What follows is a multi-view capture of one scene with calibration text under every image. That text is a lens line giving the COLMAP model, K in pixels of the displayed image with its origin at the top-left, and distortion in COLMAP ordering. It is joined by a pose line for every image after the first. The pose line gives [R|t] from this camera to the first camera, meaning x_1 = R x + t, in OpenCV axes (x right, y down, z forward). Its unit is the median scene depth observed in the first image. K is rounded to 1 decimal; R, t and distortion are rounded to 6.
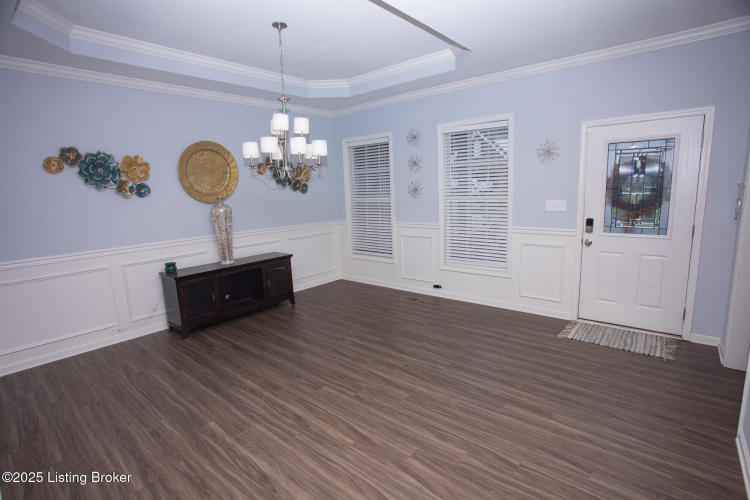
lens RADIAL K [[370.0, 0, 381.6], [0, 370.0, 249.5], [0, 0, 1]] dist [-0.074152, 0.035140]
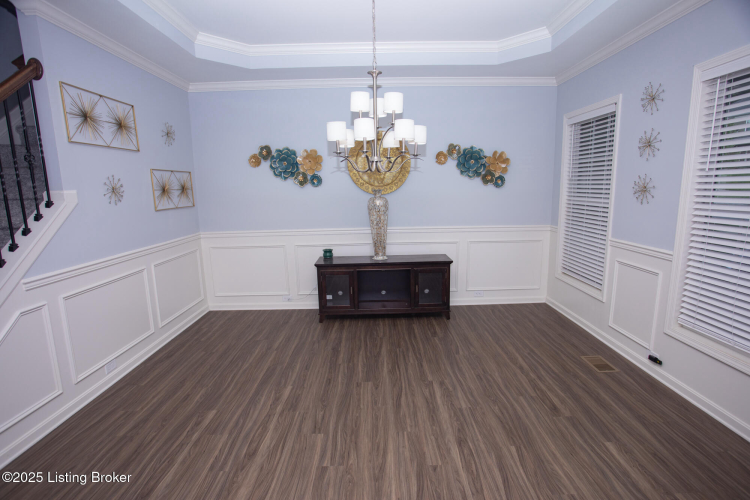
lens RADIAL K [[370.0, 0, 381.6], [0, 370.0, 249.5], [0, 0, 1]] dist [-0.074152, 0.035140]
pose [[0.655165, 0.151183, -0.740204, 0.352147], [-0.129459, 0.987747, 0.087156, -0.084823], [0.744311, 0.038725, 0.666709, 0.425845]]
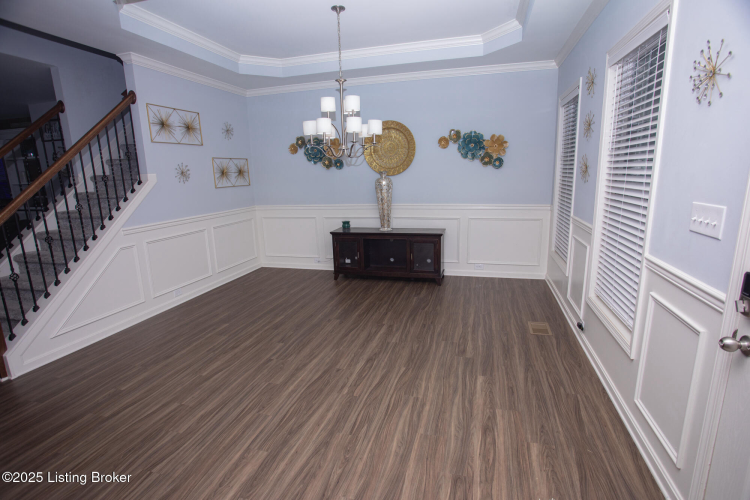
lens RADIAL K [[370.0, 0, 381.6], [0, 370.0, 249.5], [0, 0, 1]] dist [-0.074152, 0.035140]
pose [[0.419475, 0.211439, -0.882799, 0.712461], [-0.137186, 0.976092, 0.168598, -0.113712], [0.897341, 0.050385, 0.438452, 0.586312]]
